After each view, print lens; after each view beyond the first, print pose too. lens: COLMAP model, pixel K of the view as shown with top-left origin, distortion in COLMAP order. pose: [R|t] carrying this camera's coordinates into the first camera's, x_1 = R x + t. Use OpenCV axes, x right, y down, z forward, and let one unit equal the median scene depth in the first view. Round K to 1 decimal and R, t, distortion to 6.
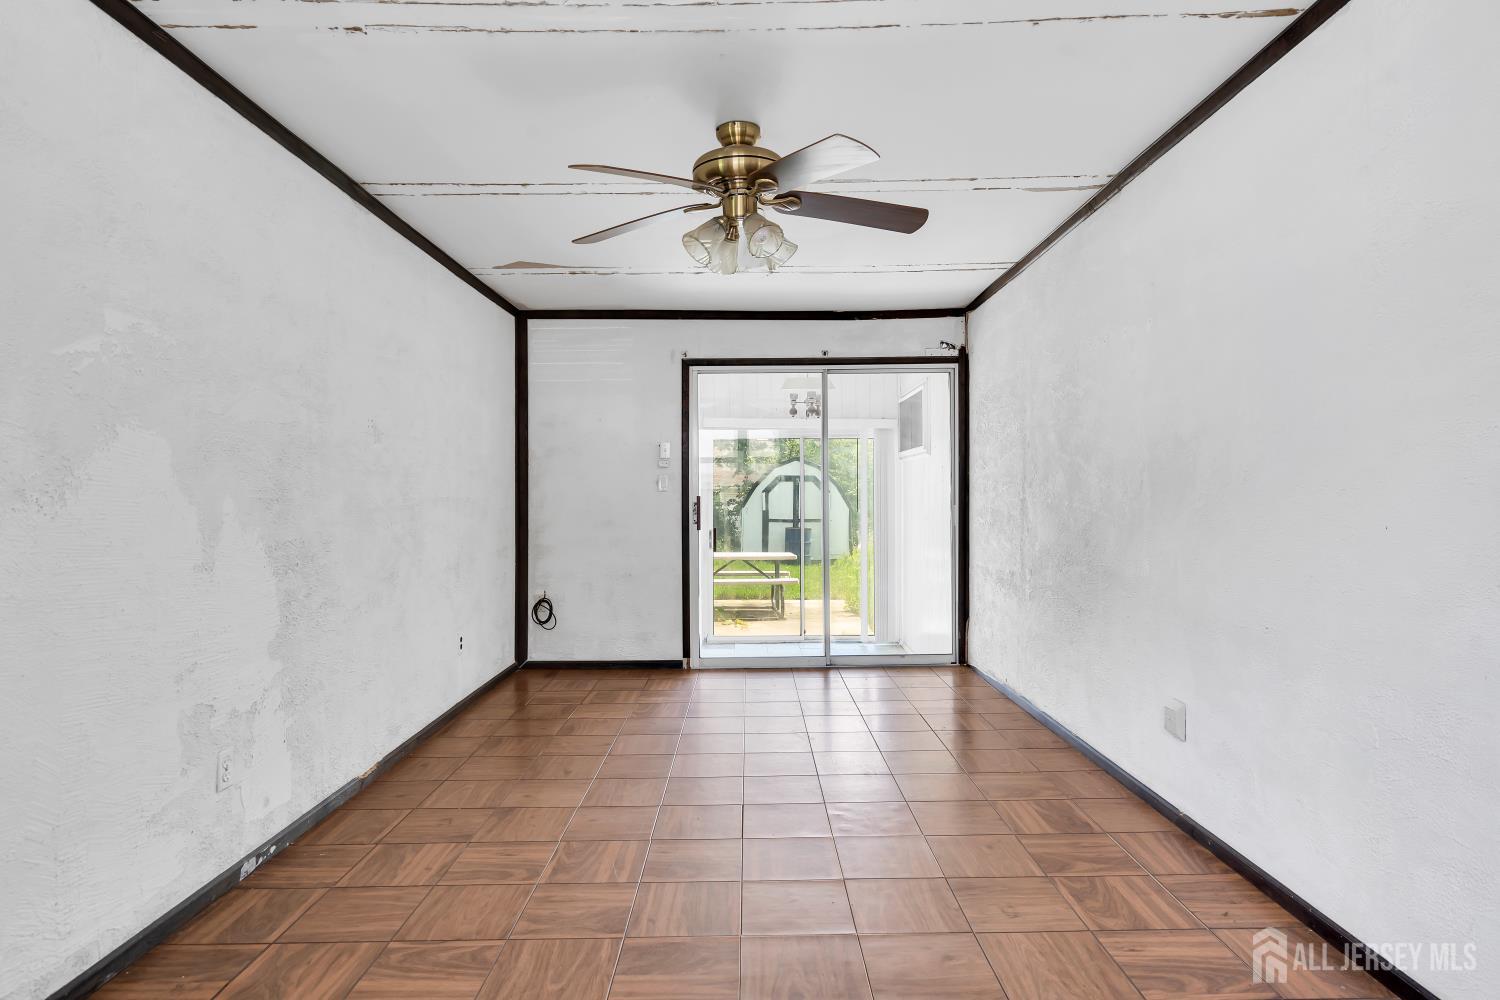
lens RADIAL K [[822.3, 0, 748.0], [0, 822.3, 495.0], [0, 0, 1]] dist [0.001205, 0.002064]
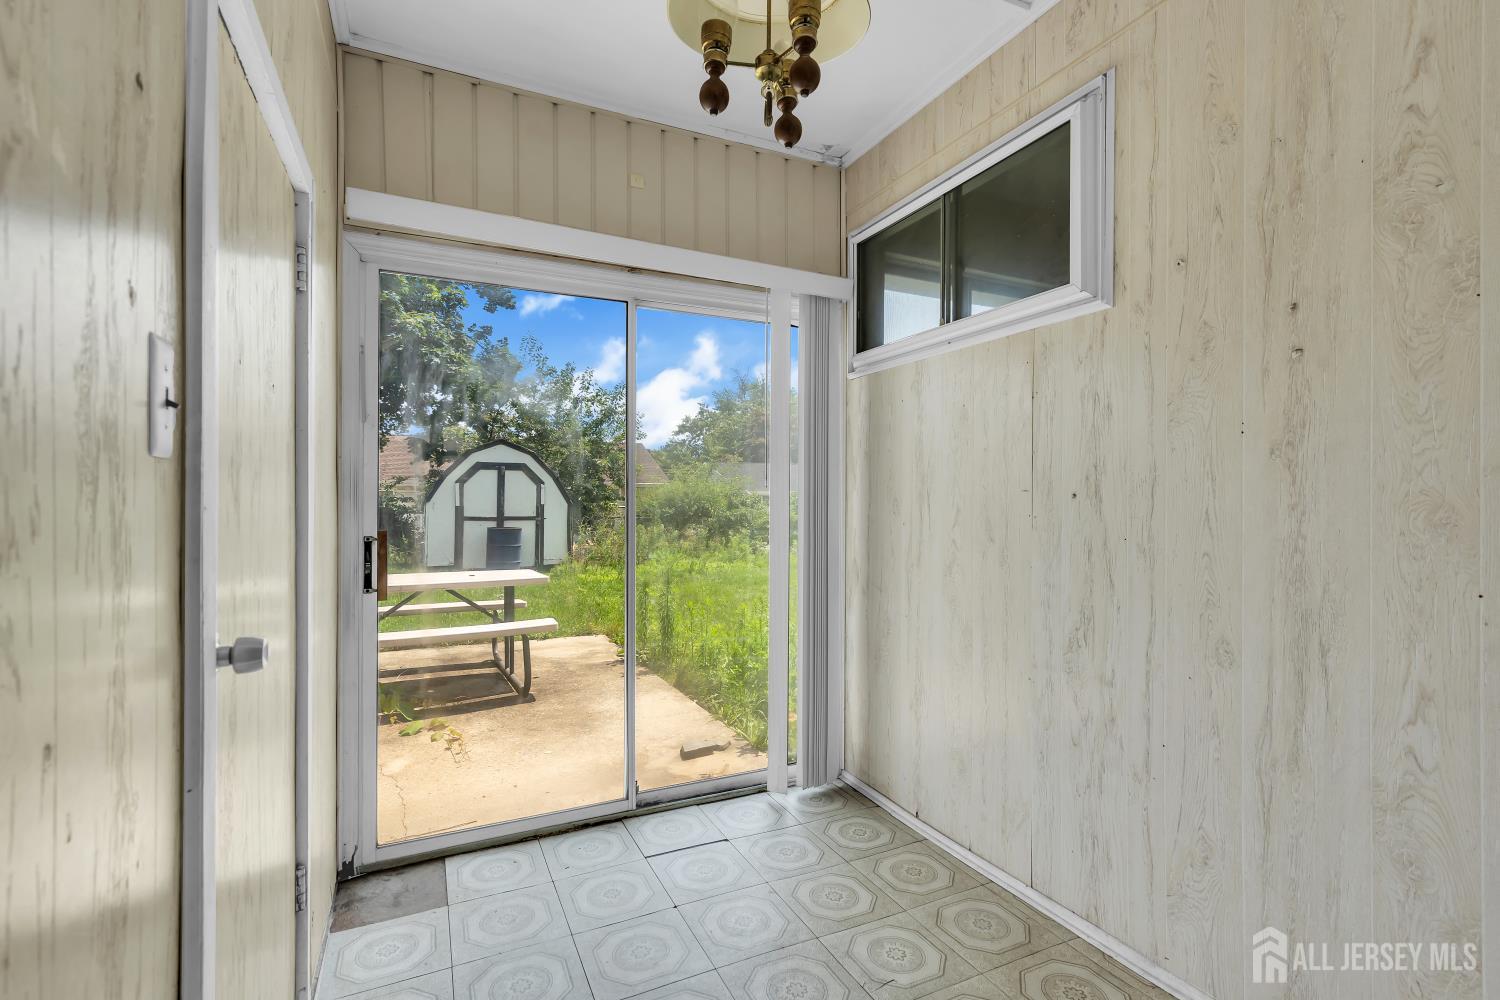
lens RADIAL K [[680.5, 0, 760.0], [0, 680.5, 497.7], [0, 0, 1]] dist [-0.003239, 0.002096]
pose [[0.895162, 0.004567, 0.445717, -0.037222], [-0.003612, 0.999989, -0.002994, 0.038858], [-0.445726, 0.001070, 0.895169, 0.980762]]
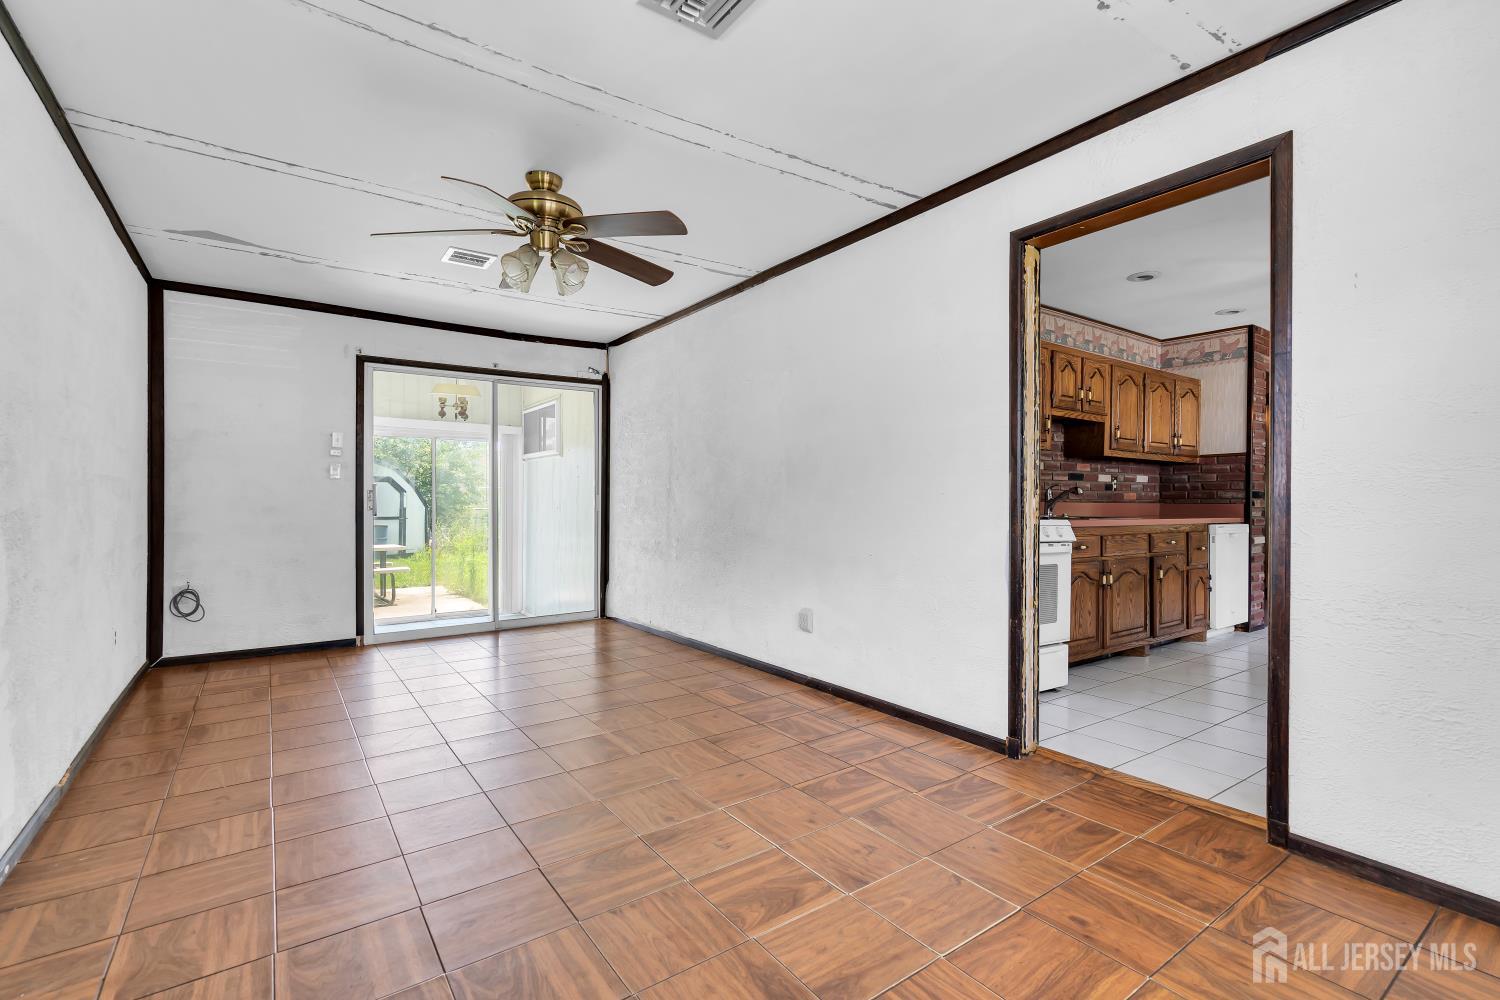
lens RADIAL K [[680.5, 0, 750.4], [0, 680.5, 507.3], [0, 0, 1]] dist [-0.003239, 0.002096]
pose [[0.814648, -0.000012, 0.579956, -0.175372], [-0.005972, 0.999947, 0.008410, 0.021168], [-0.579925, -0.010315, 0.814605, -0.010774]]
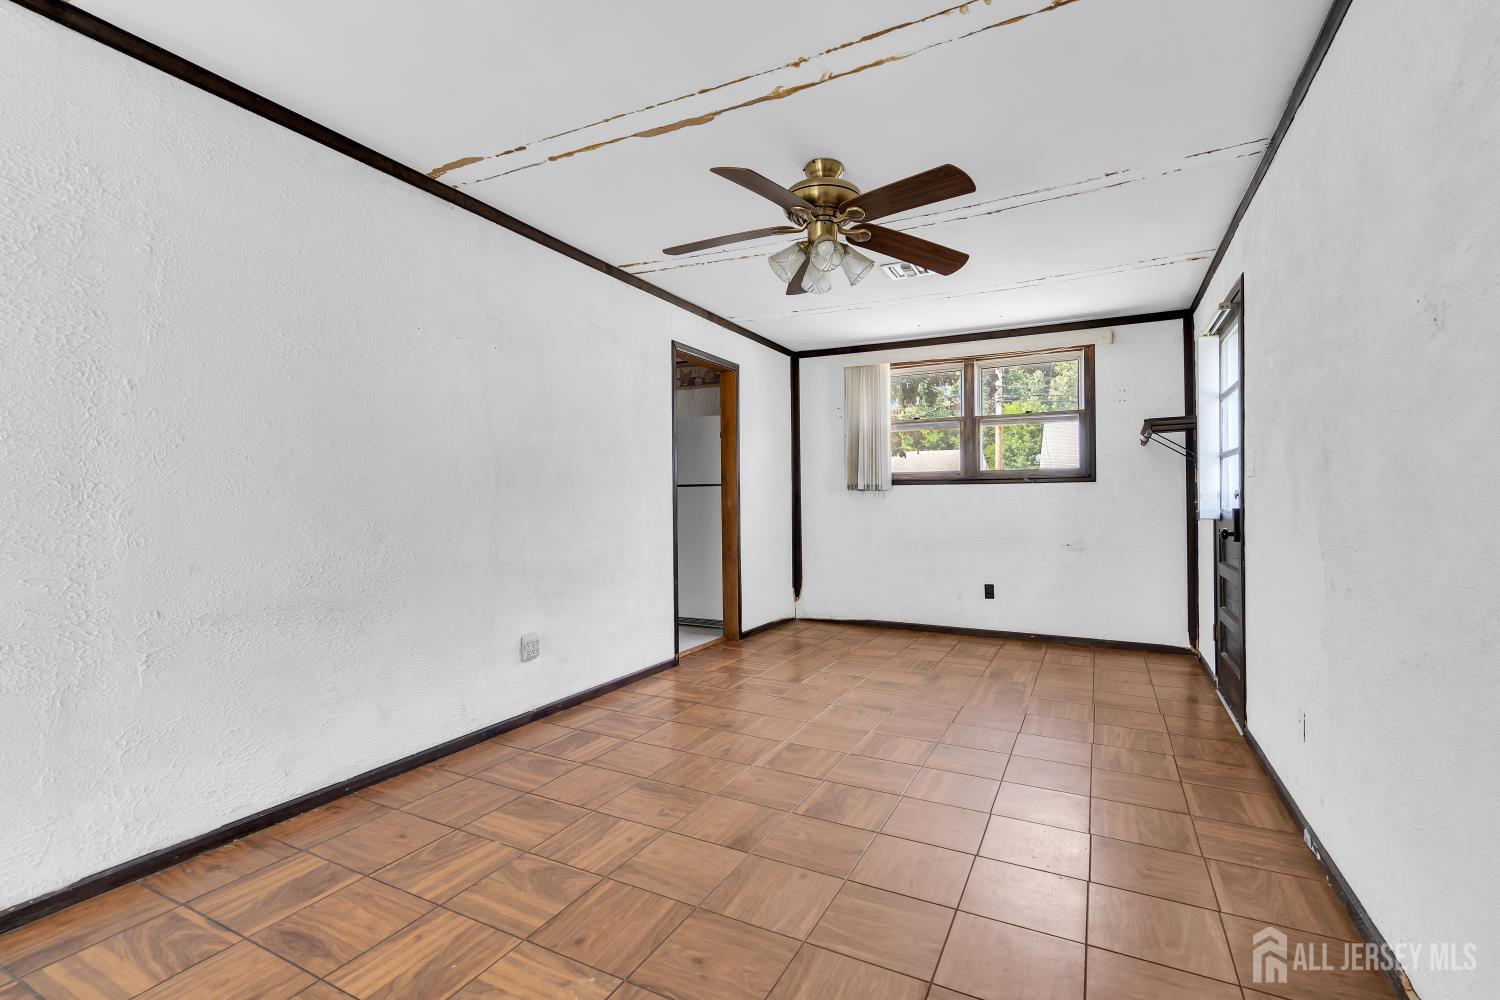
lens RADIAL K [[680.5, 0, 758.5], [0, 680.5, 502.7], [0, 0, 1]] dist [-0.003239, 0.002096]
pose [[-0.894051, 0.010870, 0.447833, -0.179036], [0.009943, 0.999941, -0.004422, 0.018422], [-0.447855, 0.000499, -0.894106, 0.954434]]
